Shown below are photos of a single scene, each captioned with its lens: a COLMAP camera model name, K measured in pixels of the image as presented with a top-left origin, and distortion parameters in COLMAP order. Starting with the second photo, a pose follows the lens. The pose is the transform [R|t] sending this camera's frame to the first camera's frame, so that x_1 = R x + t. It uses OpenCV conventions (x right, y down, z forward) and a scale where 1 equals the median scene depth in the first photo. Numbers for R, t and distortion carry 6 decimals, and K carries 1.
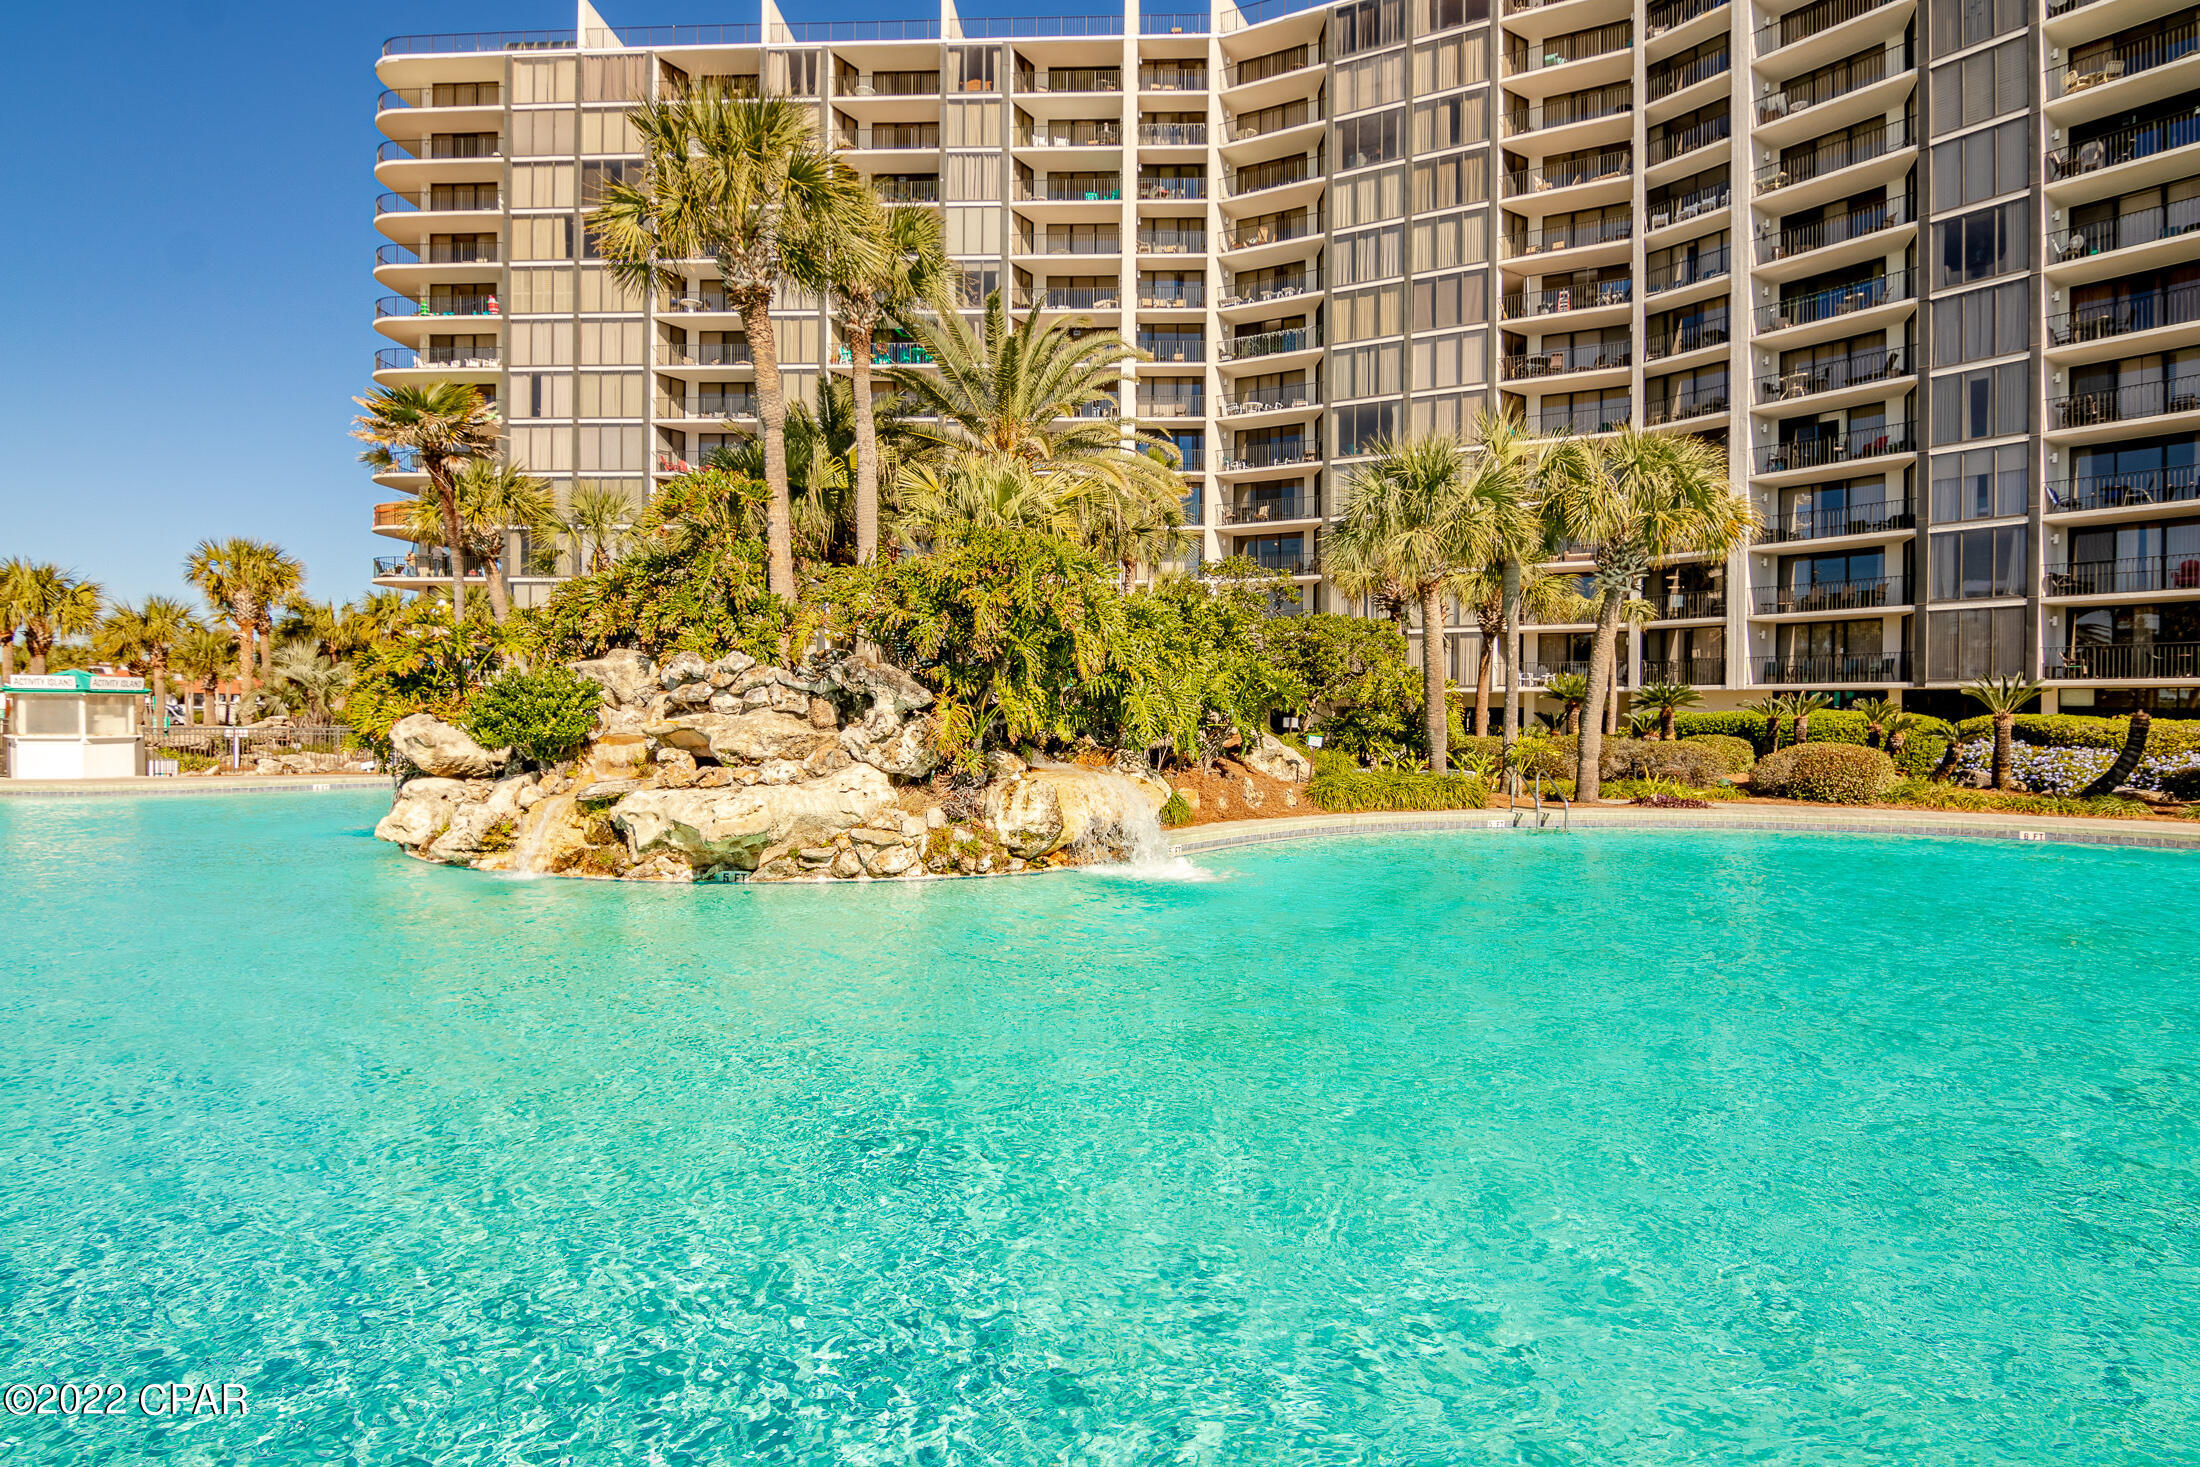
lens RADIAL K [[1127.4, 0, 1093.0], [0, 1127.4, 733.5], [0, 0, 1]] dist [-0.011157, -0.007875]
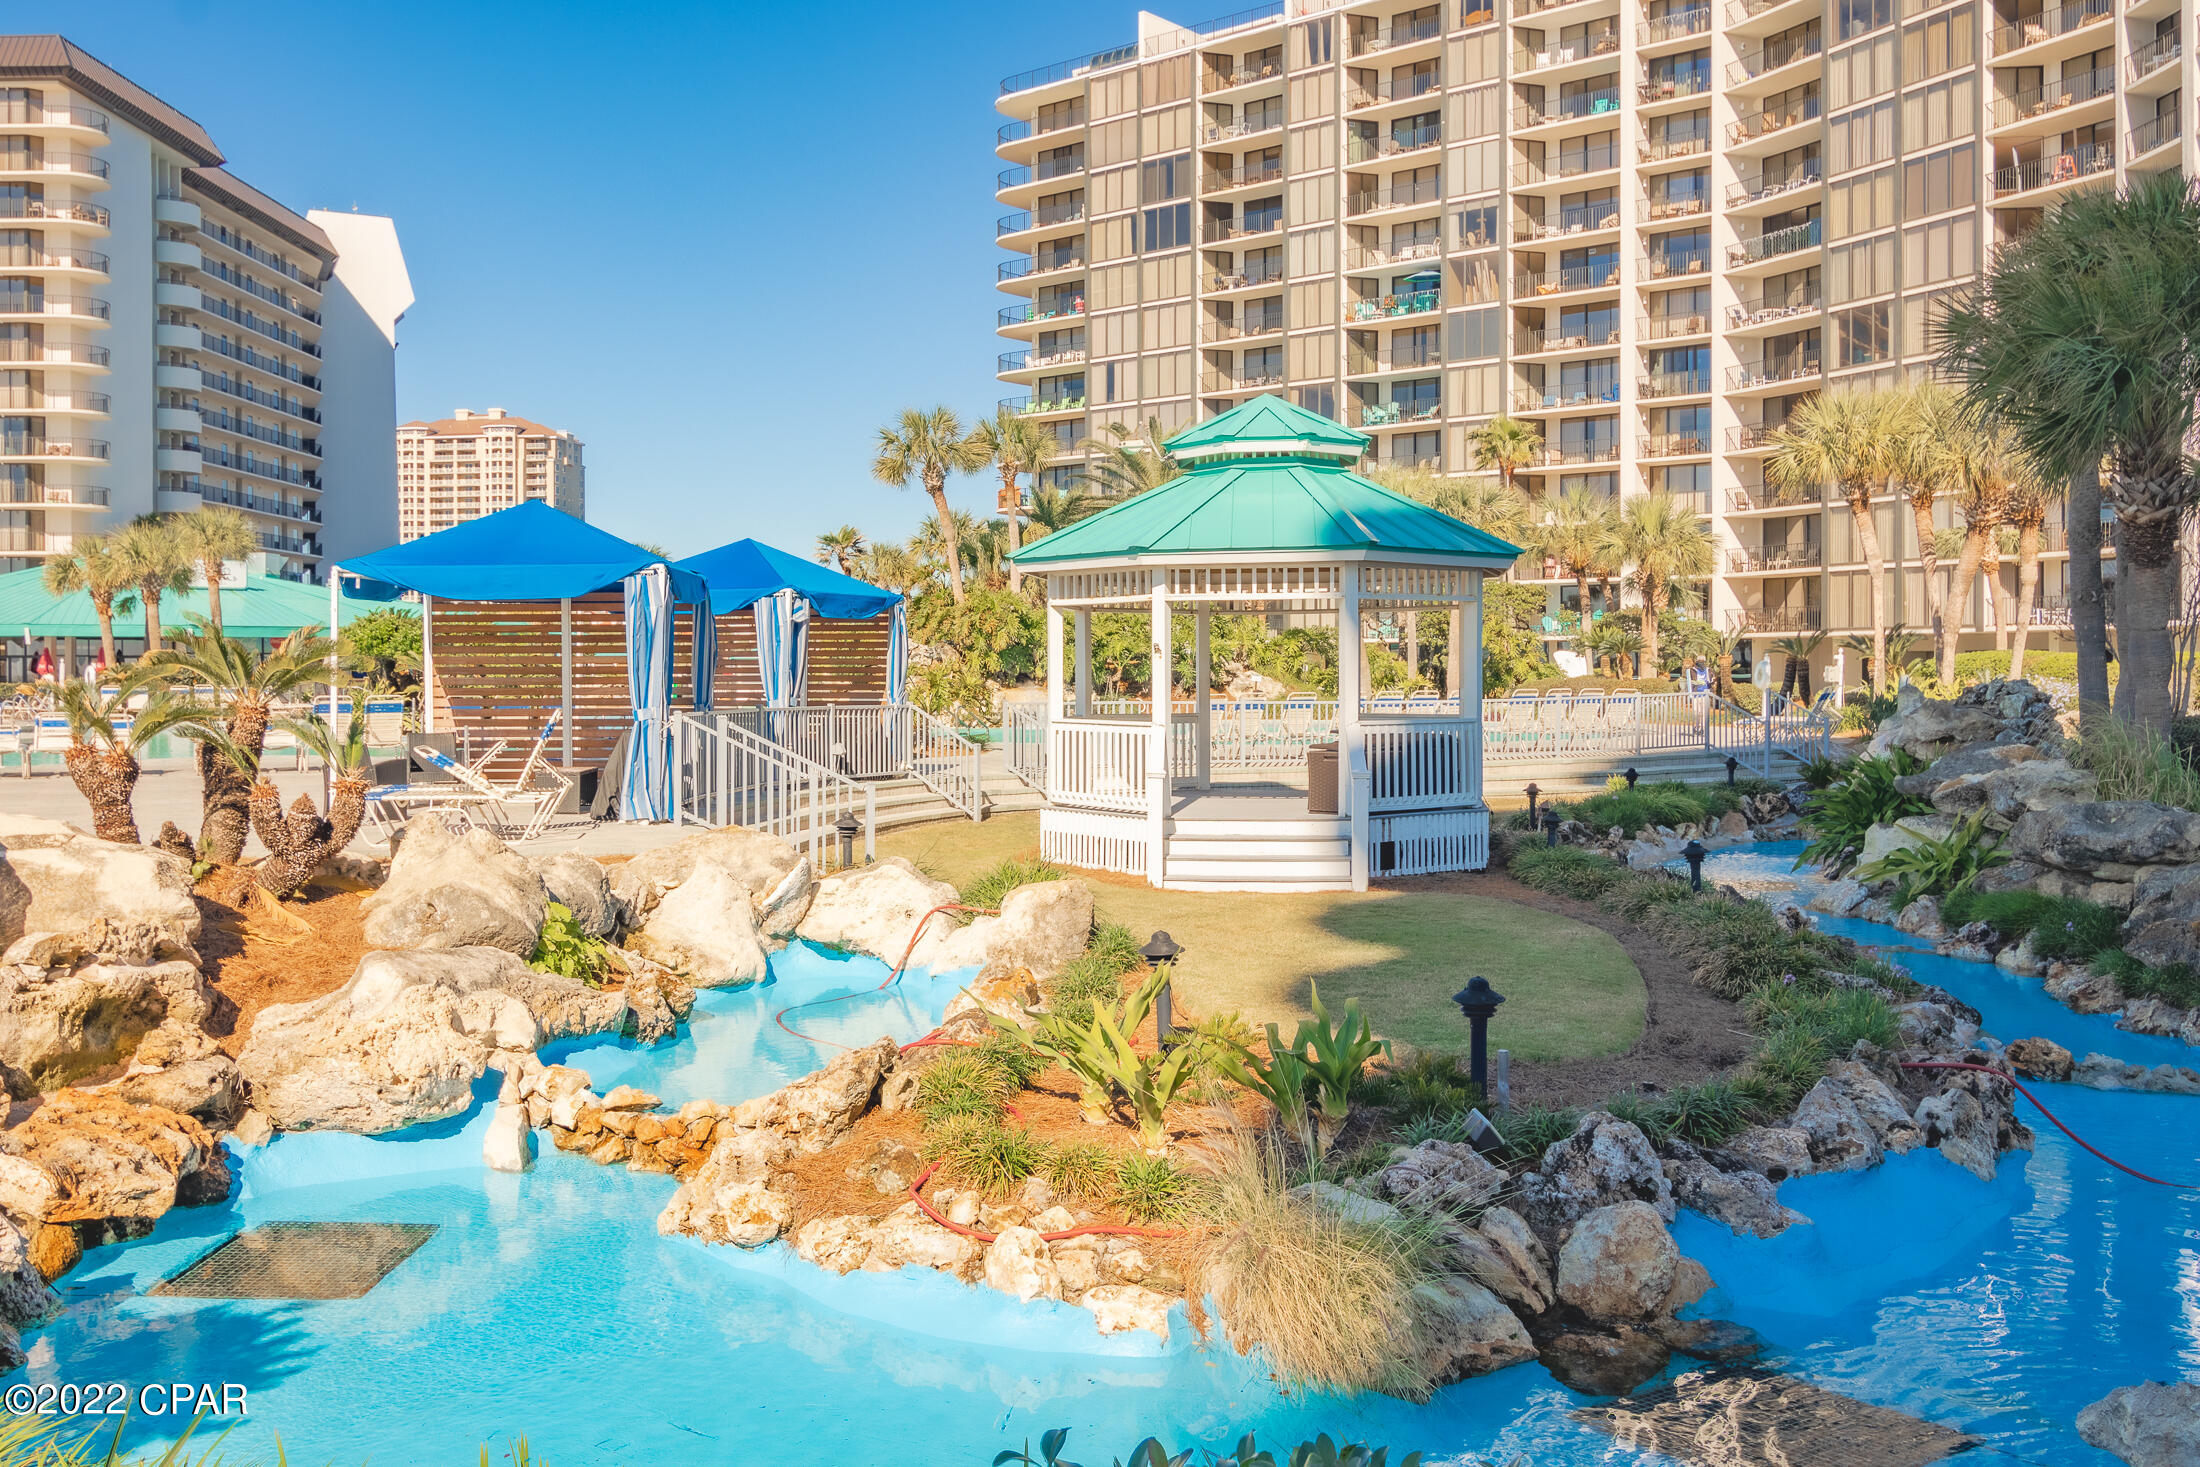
lens RADIAL K [[1896.4, 0, 1044.6], [0, 1896.4, 680.1], [0, 0, 1]] dist [0.001185, -0.035229]
pose [[0.791247, -0.008340, -0.611440, 0.706723], [0.000623, 0.999917, -0.012833, 0.018571], [0.611496, 0.009773, 0.791187, -0.612650]]
